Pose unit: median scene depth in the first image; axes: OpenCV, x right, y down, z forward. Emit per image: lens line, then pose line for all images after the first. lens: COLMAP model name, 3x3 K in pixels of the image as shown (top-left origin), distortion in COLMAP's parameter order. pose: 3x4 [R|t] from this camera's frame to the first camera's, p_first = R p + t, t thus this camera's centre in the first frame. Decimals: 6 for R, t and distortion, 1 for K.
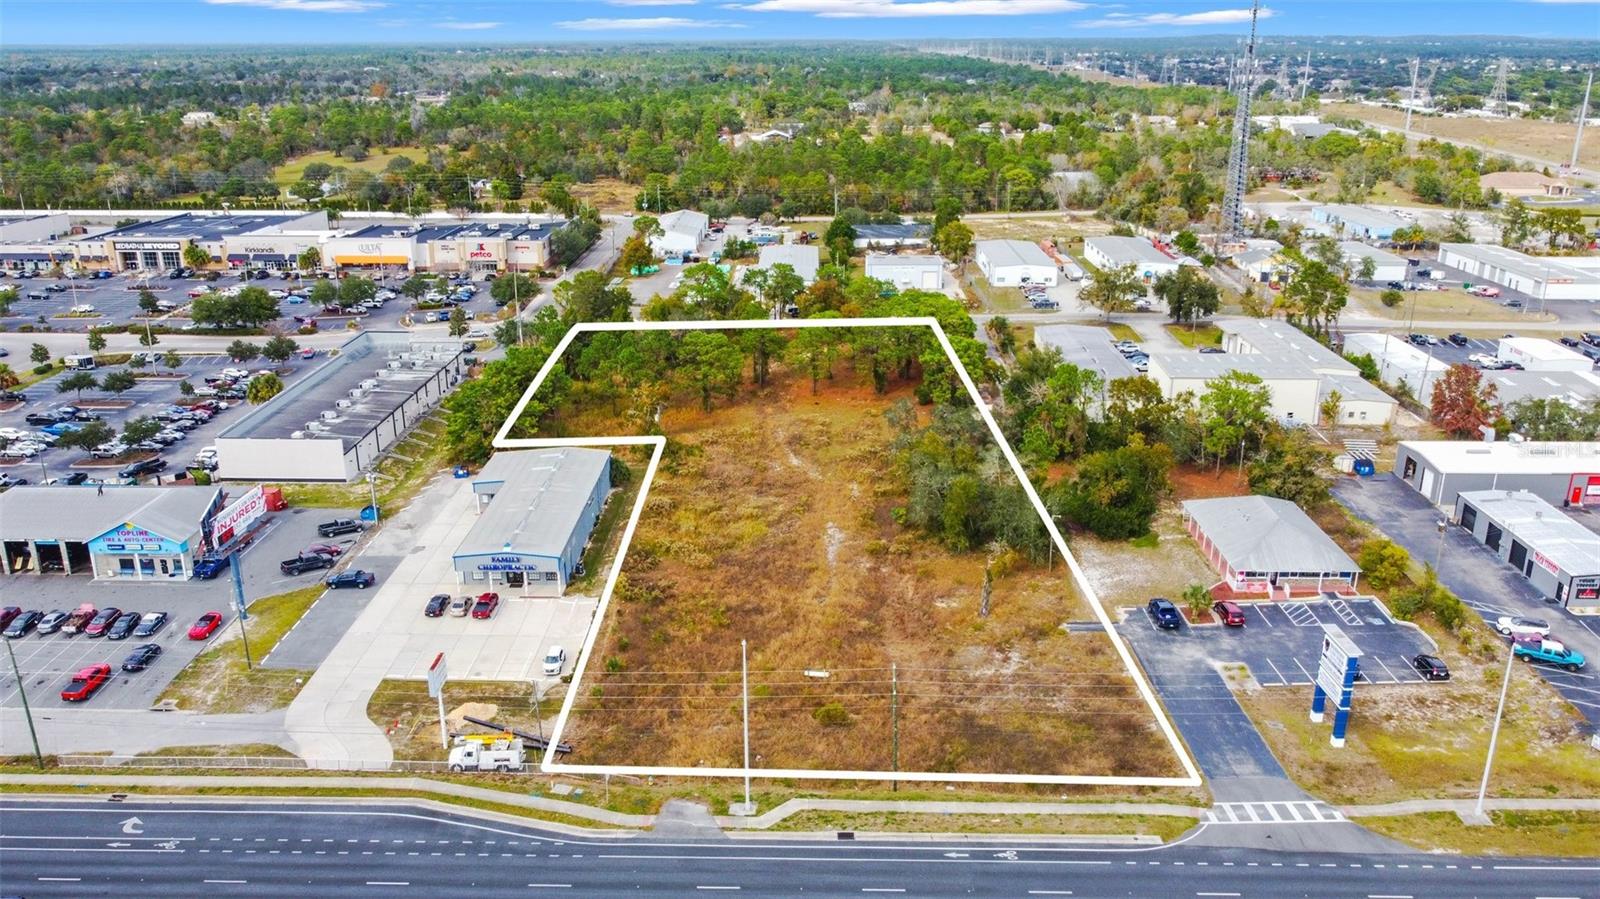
lens RADIAL K [[1231.8, 0, 800.0], [0, 1231.8, 449.5], [0, 0, 1]] dist [-0.002425, -0.002199]
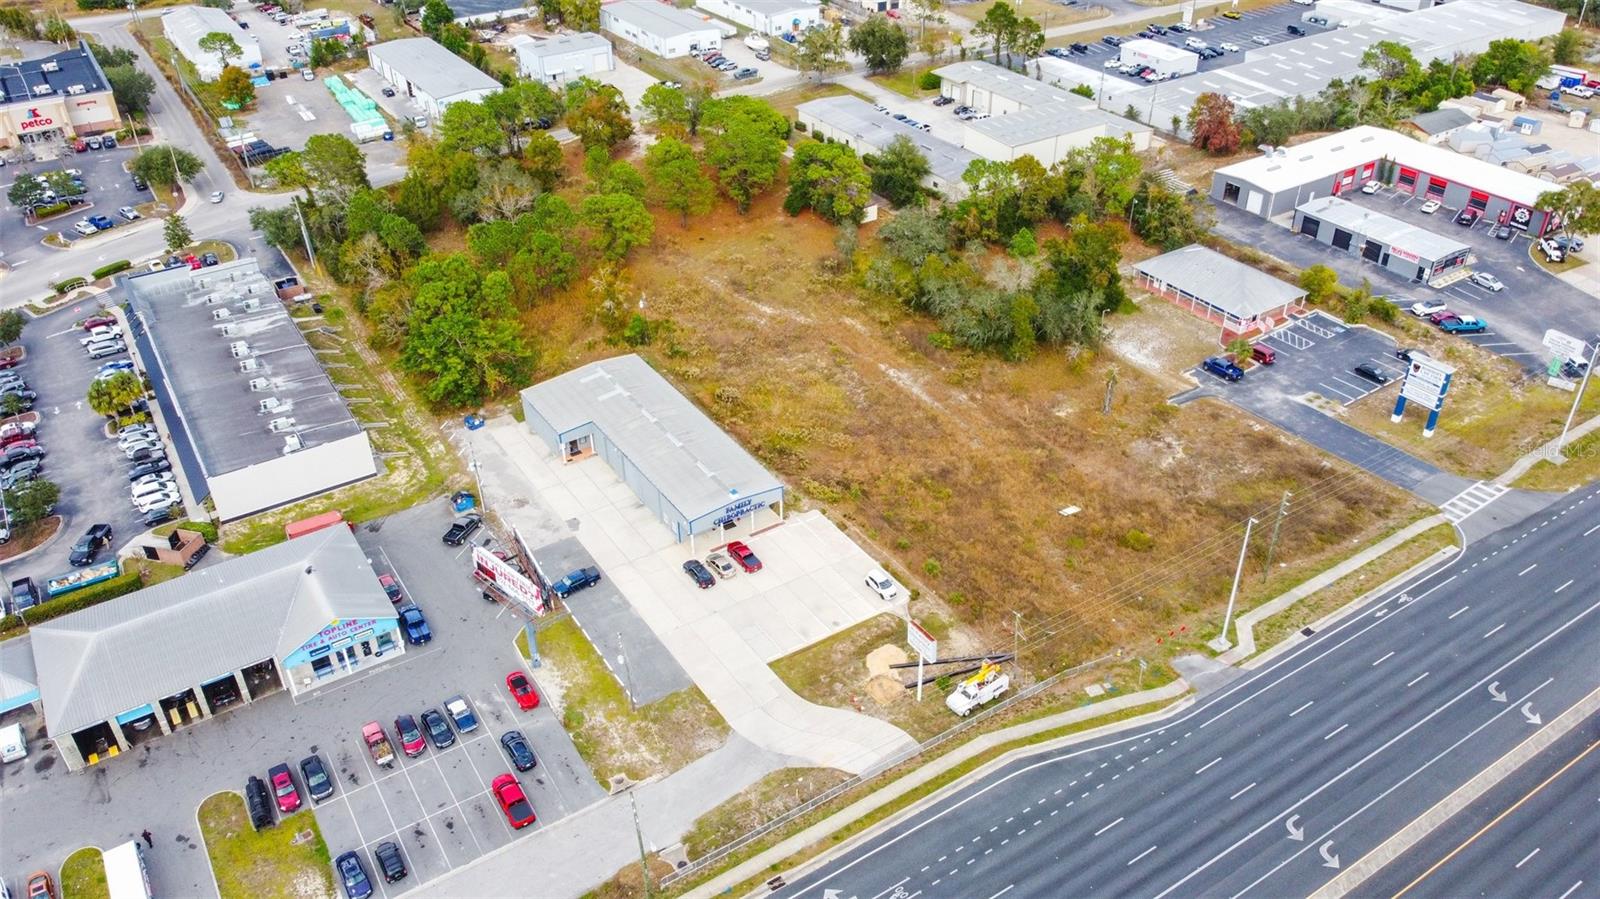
lens RADIAL K [[1218.9, 0, 800.0], [0, 1218.9, 449.5], [0, 0, 1]] dist [-0.002840, -0.003564]
pose [[0.832525, -0.315717, 0.455219, -0.575370], [0.192711, 0.935440, 0.296335, -0.211837], [-0.519388, -0.158980, 0.839620, 0.155500]]
